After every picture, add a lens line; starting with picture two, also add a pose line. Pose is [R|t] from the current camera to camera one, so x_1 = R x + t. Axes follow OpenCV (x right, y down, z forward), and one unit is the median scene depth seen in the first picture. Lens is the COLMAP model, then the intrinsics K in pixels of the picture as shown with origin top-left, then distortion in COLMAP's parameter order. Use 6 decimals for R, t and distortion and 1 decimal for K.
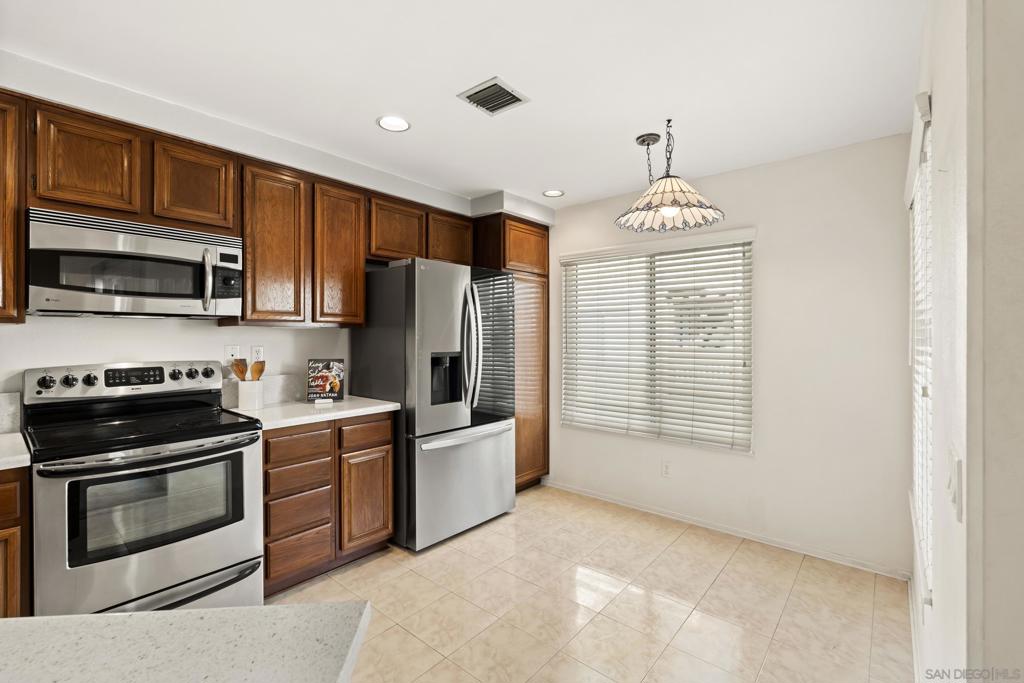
lens RADIAL K [[458.9, 0, 512.0], [0, 458.9, 341.5], [0, 0, 1]] dist [0.074815, -0.000153]
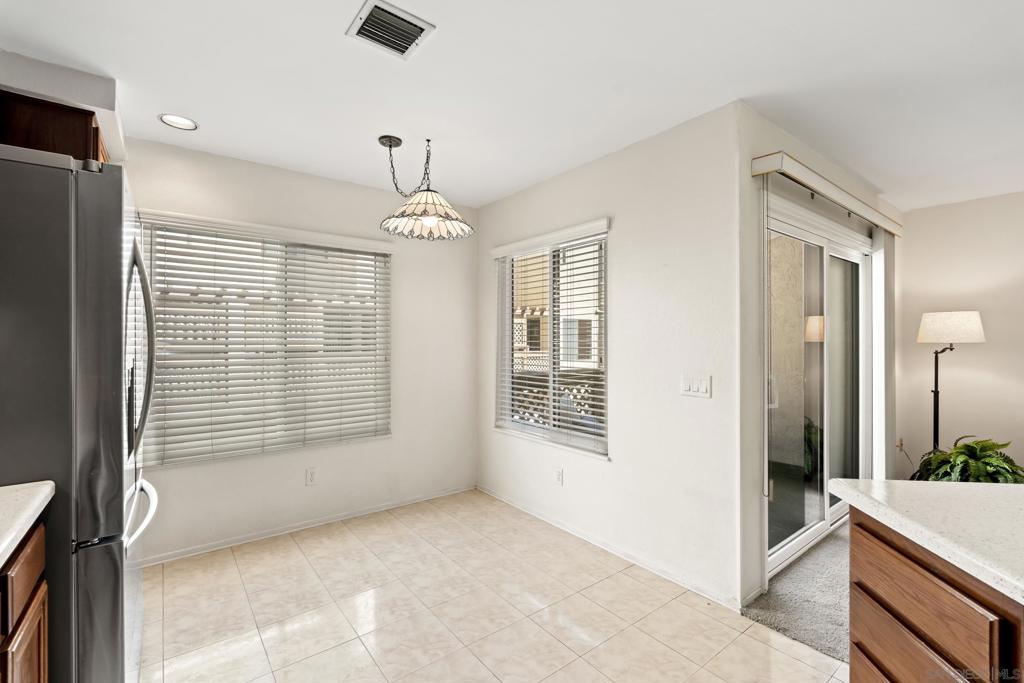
lens RADIAL K [[458.0, 0, 512.2], [0, 458.0, 336.5], [0, 0, 1]] dist [-0.002296, -0.000340]
pose [[0.228797, 0.006113, 0.973455, -0.485110], [0.004652, 0.999962, -0.007373, 0.002265], [-0.973463, 0.006215, 0.228760, 0.405502]]
